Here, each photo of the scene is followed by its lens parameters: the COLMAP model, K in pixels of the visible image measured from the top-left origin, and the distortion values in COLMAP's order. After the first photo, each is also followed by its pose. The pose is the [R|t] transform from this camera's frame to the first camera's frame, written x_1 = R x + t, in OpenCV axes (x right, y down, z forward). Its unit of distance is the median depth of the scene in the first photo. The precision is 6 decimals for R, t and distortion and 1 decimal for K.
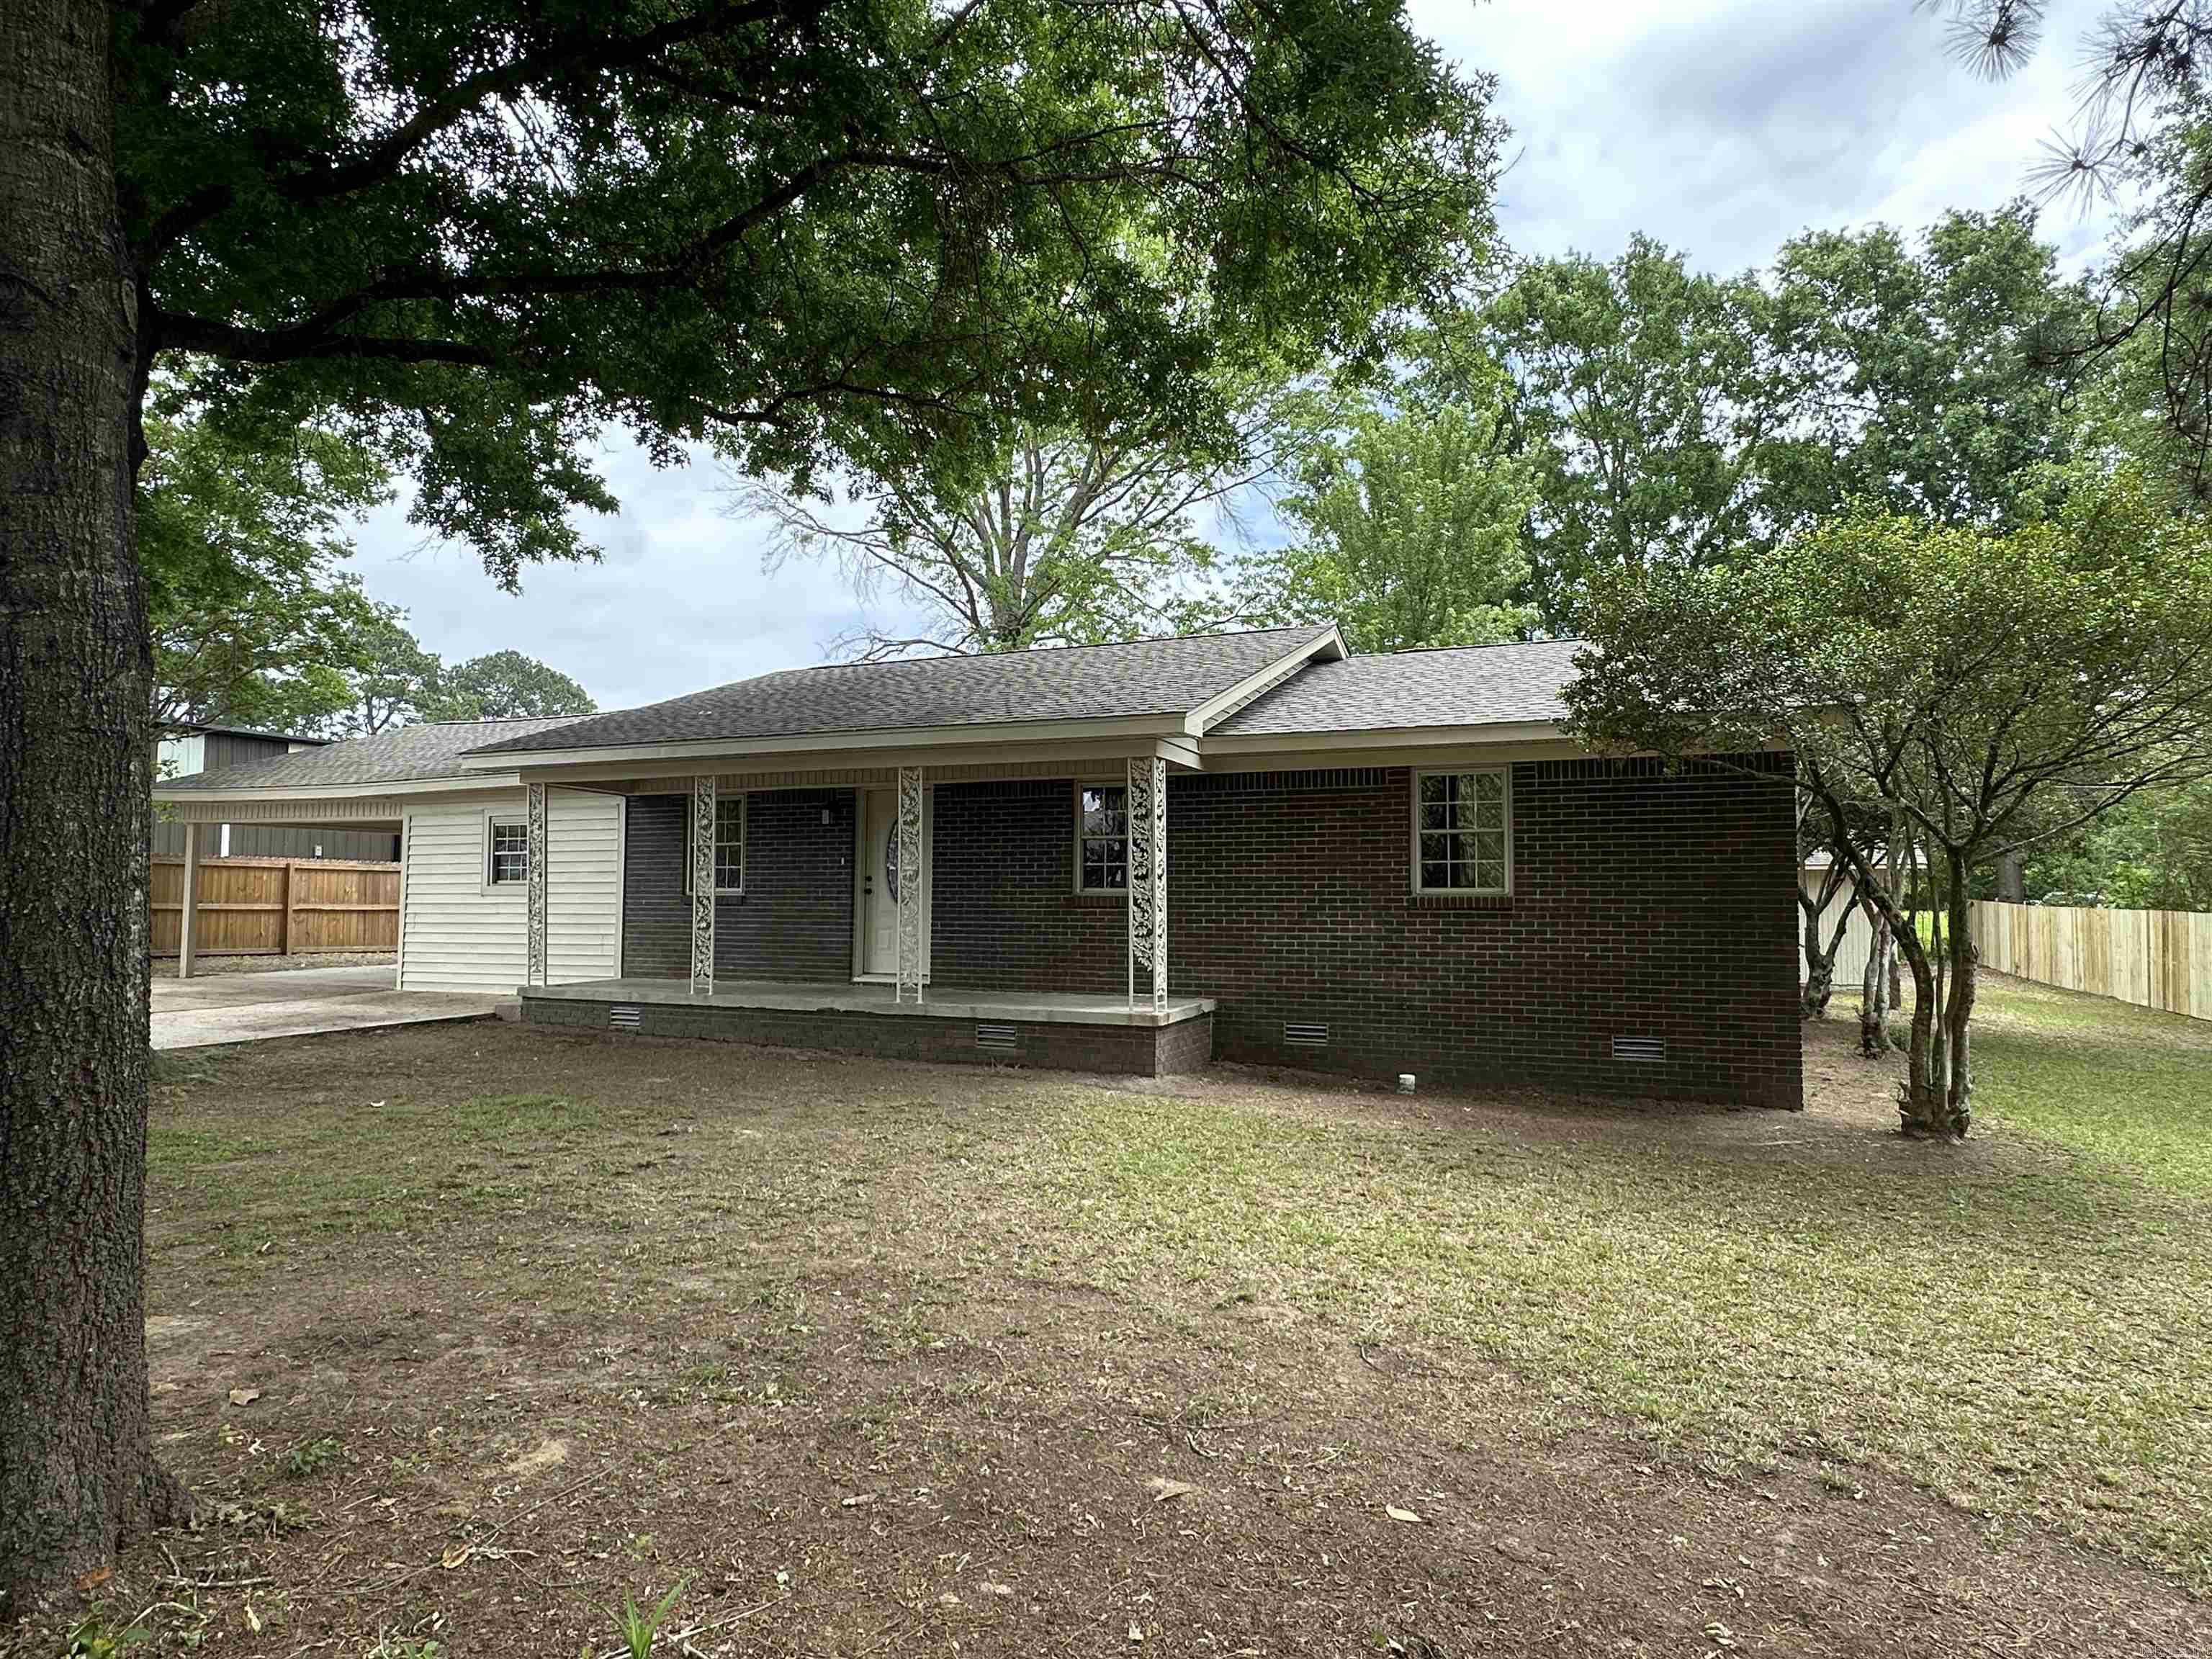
lens RADIAL K [[1276.8, 0, 1106.8], [0, 1276.8, 826.1], [0, 0, 1]] dist [0.001205, 0.008775]
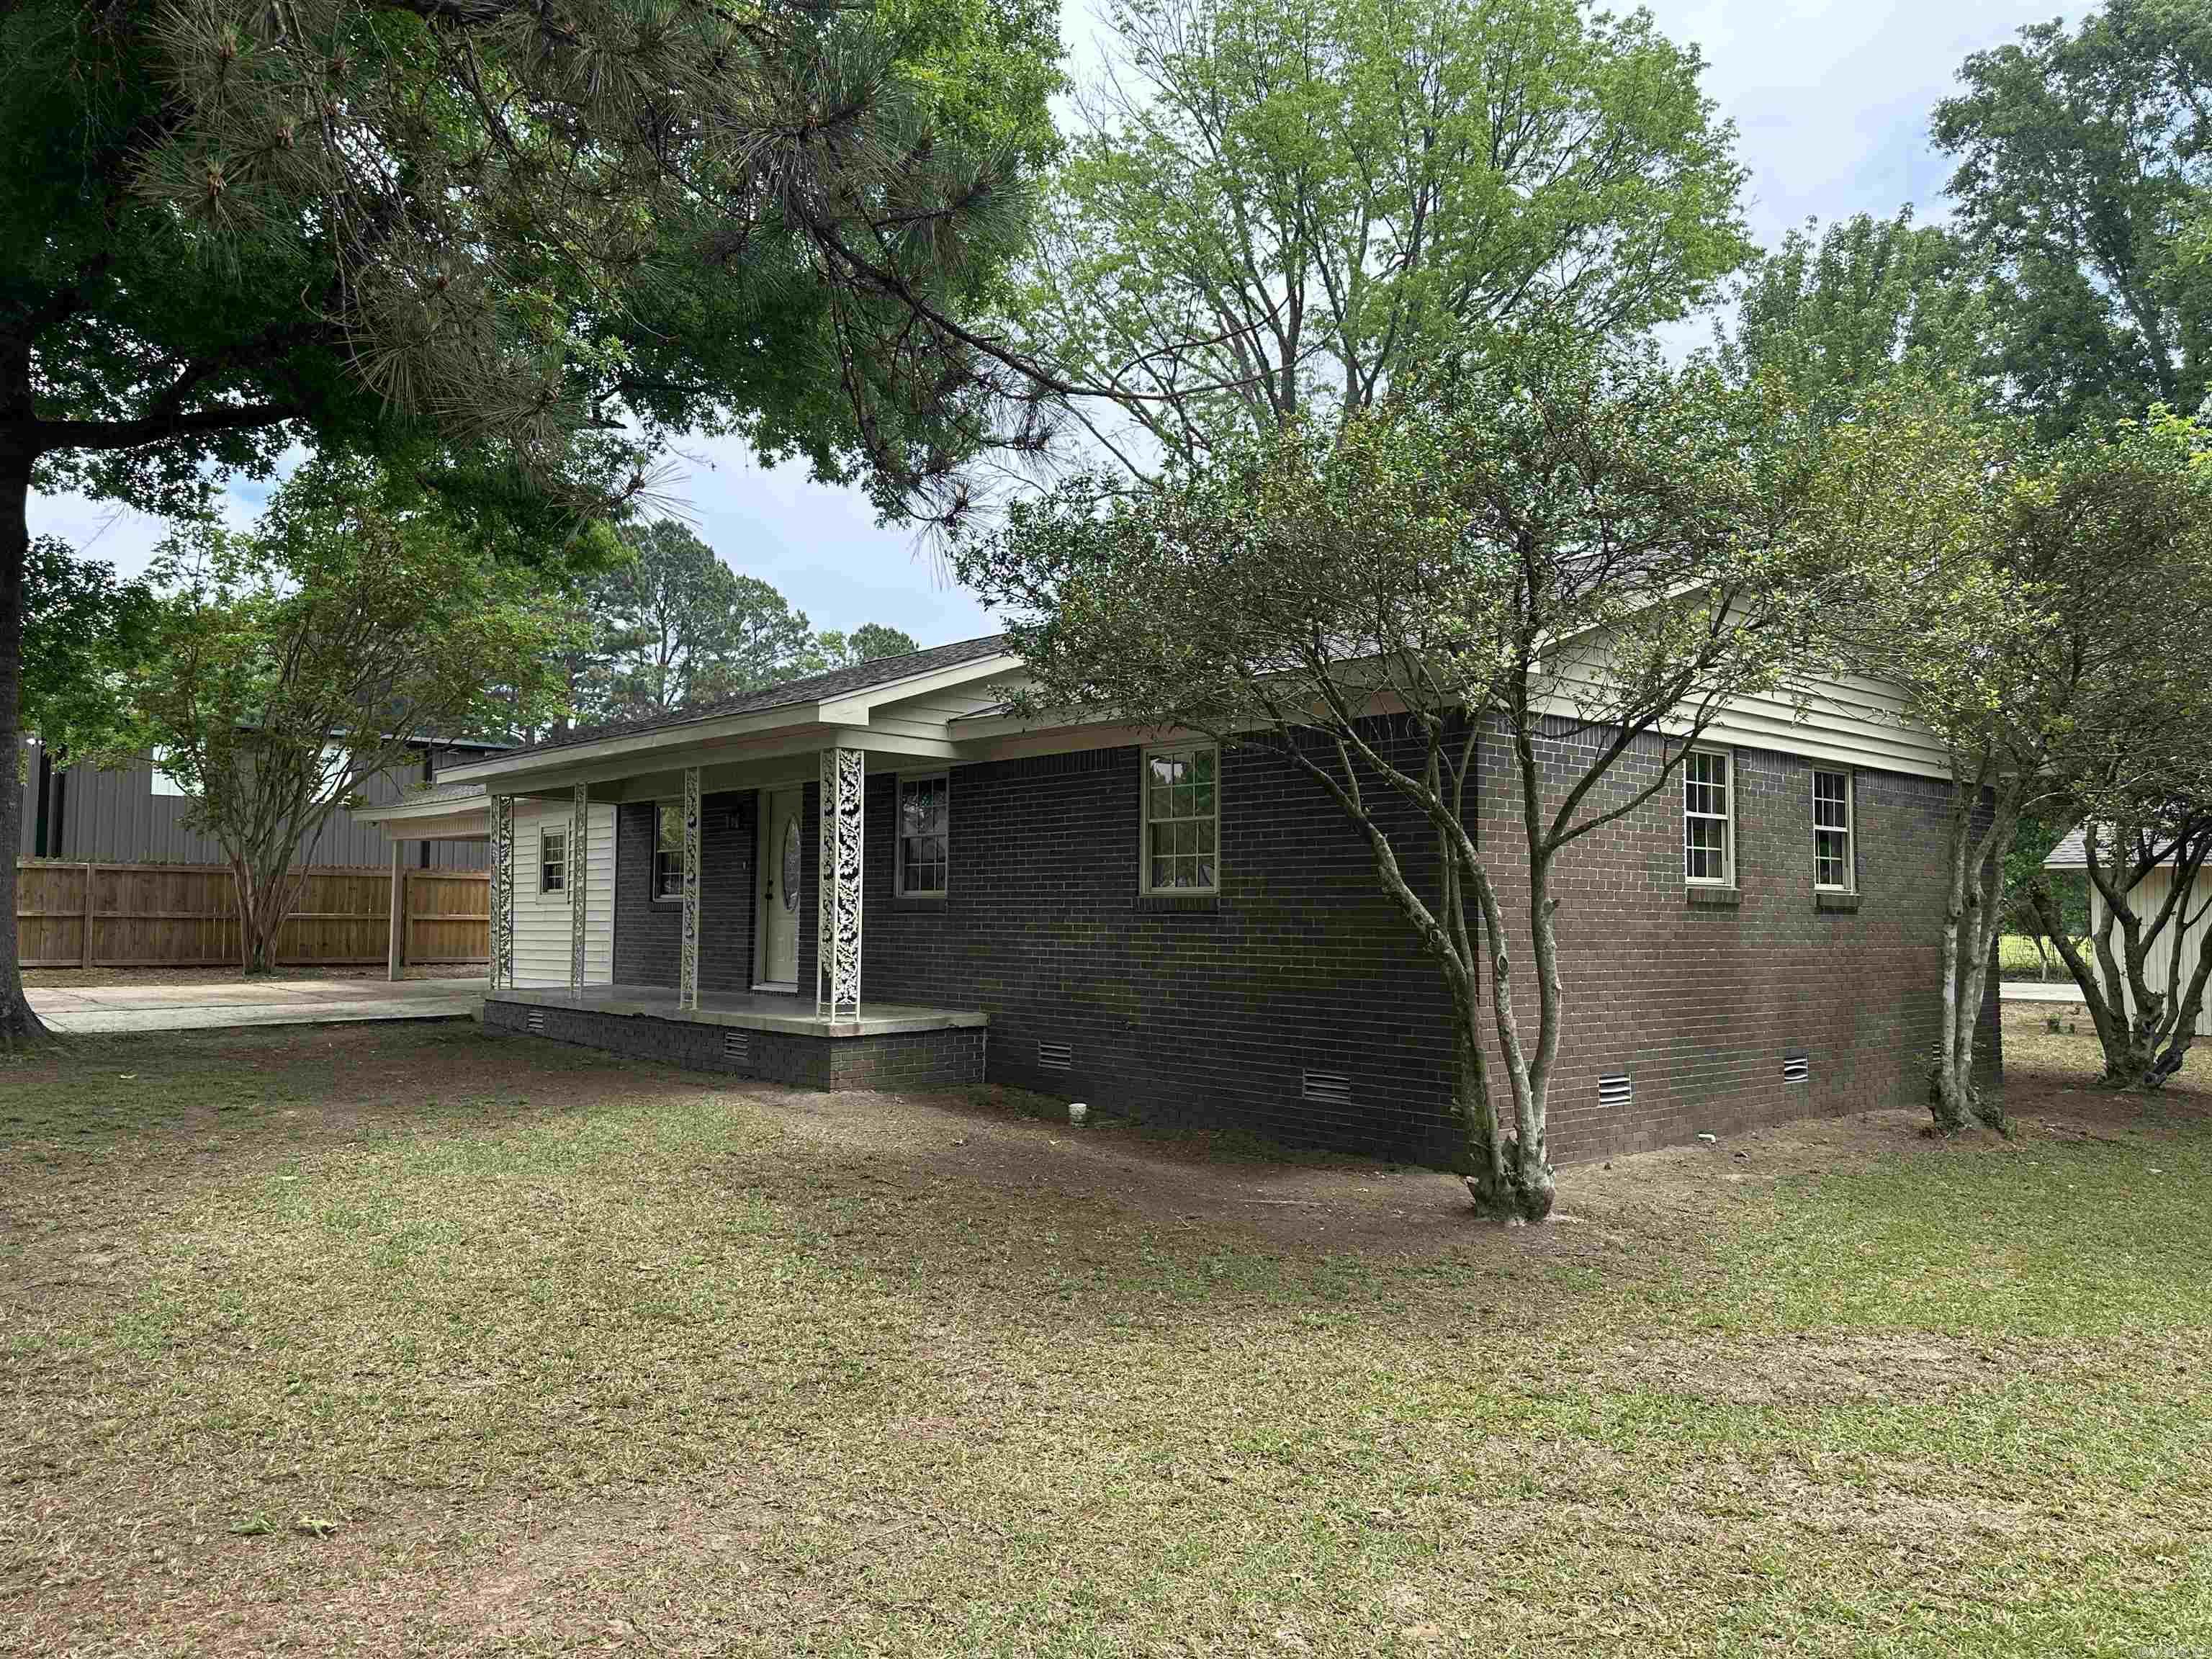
lens RADIAL K [[1560.4, 0, 1101.2], [0, 1560.4, 825.0], [0, 0, 1]] dist [0.045799, -0.035268]
pose [[0.906542, -0.024160, -0.421423, 0.540520], [0.023484, 0.999701, -0.006796, 0.011305], [0.421462, -0.003736, 0.906839, 0.044205]]
